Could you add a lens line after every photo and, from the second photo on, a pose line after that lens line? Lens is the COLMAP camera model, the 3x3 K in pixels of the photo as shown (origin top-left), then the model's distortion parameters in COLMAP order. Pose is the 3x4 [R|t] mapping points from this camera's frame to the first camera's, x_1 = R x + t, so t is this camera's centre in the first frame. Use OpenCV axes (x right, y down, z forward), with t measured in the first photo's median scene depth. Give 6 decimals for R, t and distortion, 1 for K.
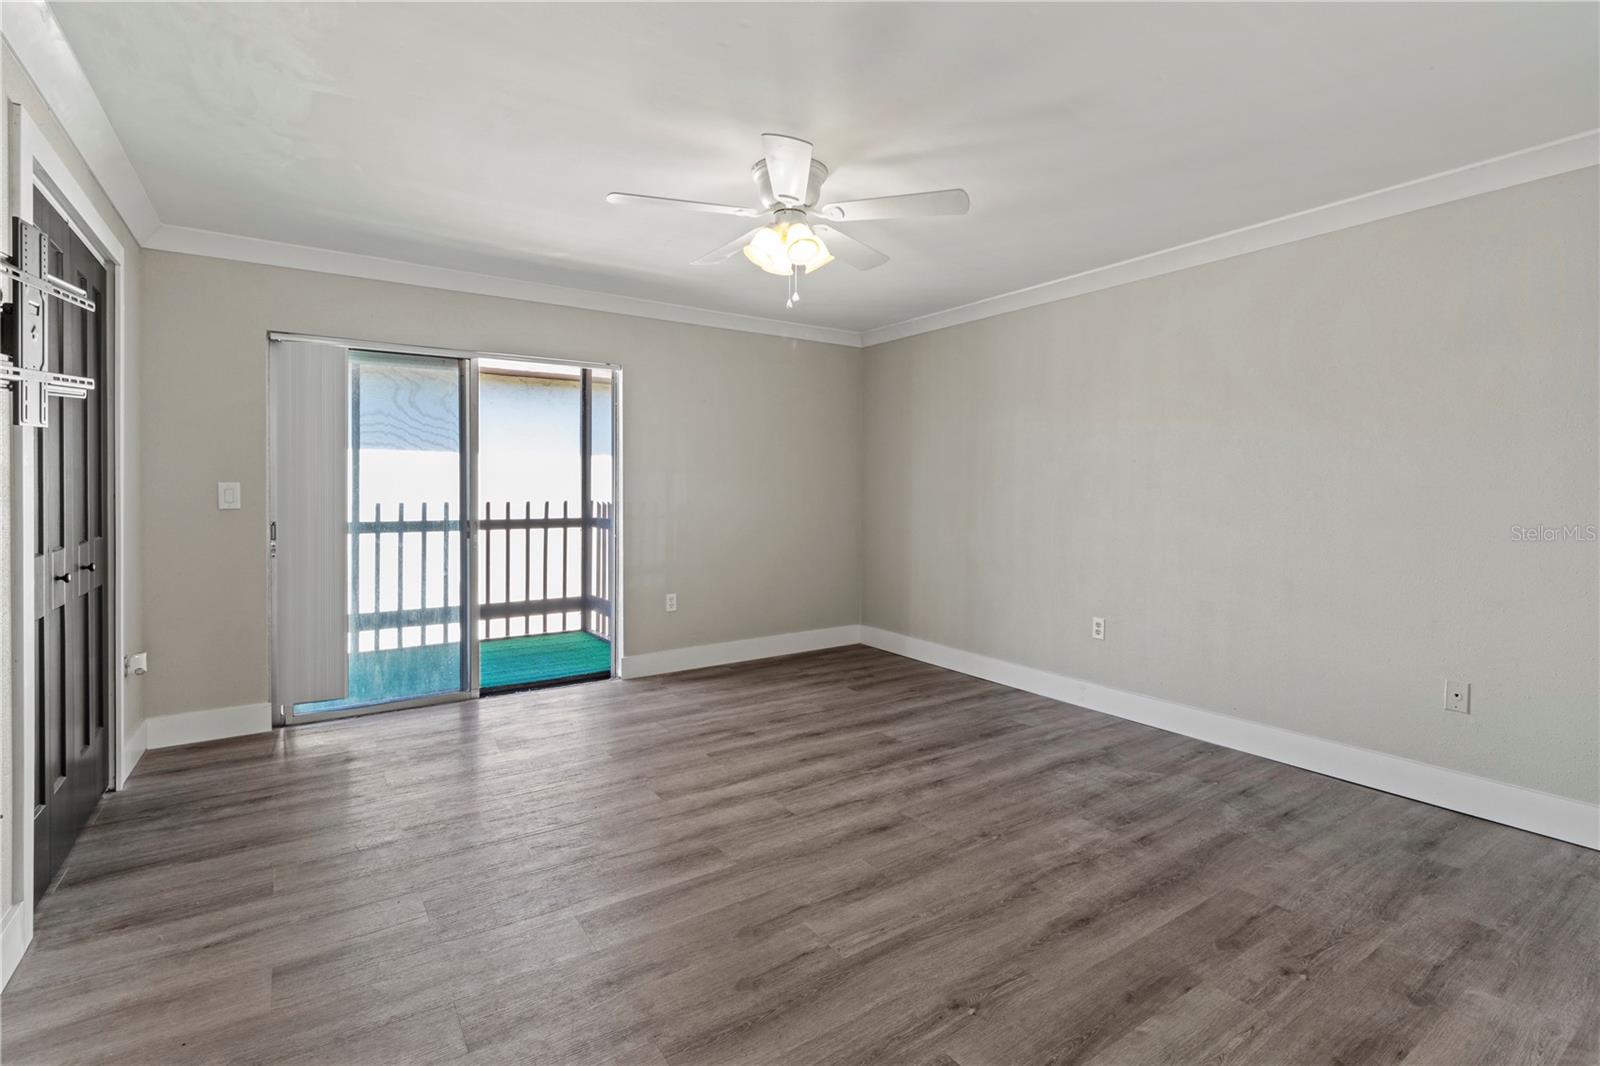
lens RADIAL K [[765.6, 0, 802.9], [0, 765.6, 491.6], [0, 0, 1]] dist [-0.000368, -0.000015]
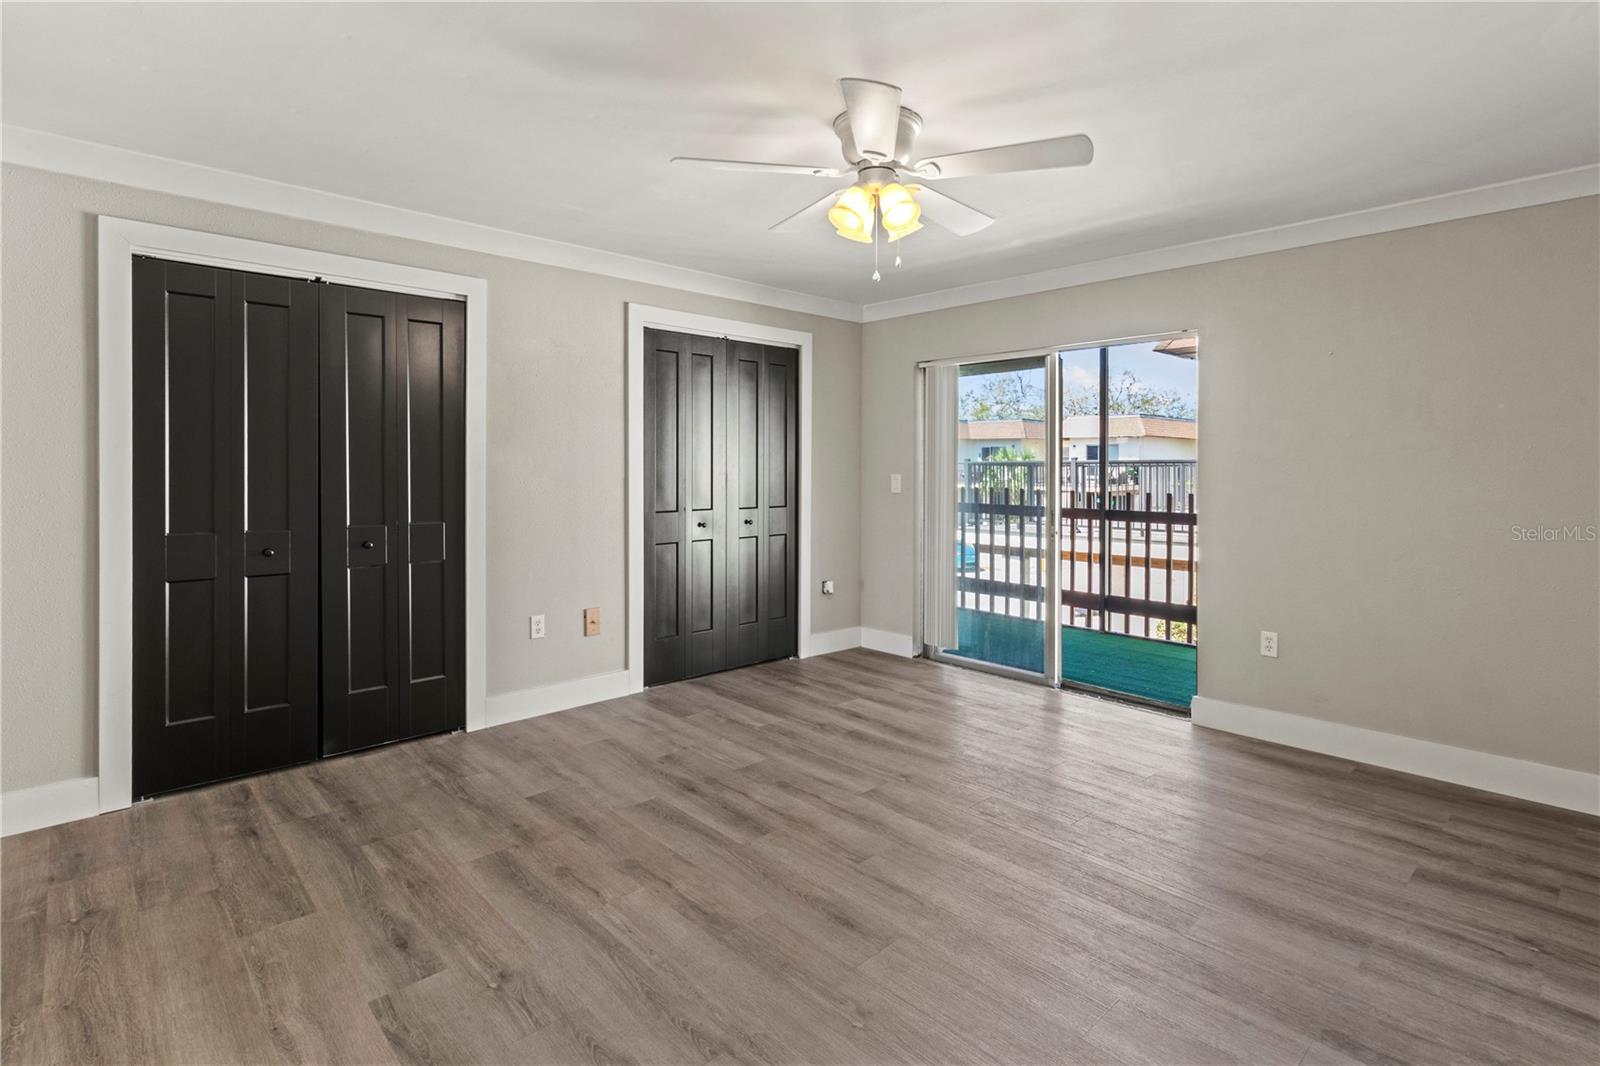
lens RADIAL K [[765.6, 0, 781.0], [0, 765.6, 466.2], [0, 0, 1]] dist [-0.000368, -0.000015]
pose [[0.146097, -0.000838, -0.989270, 0.886578], [-0.008980, 0.999957, -0.002173, -0.031432], [0.989230, 0.009201, 0.146083, 0.818651]]
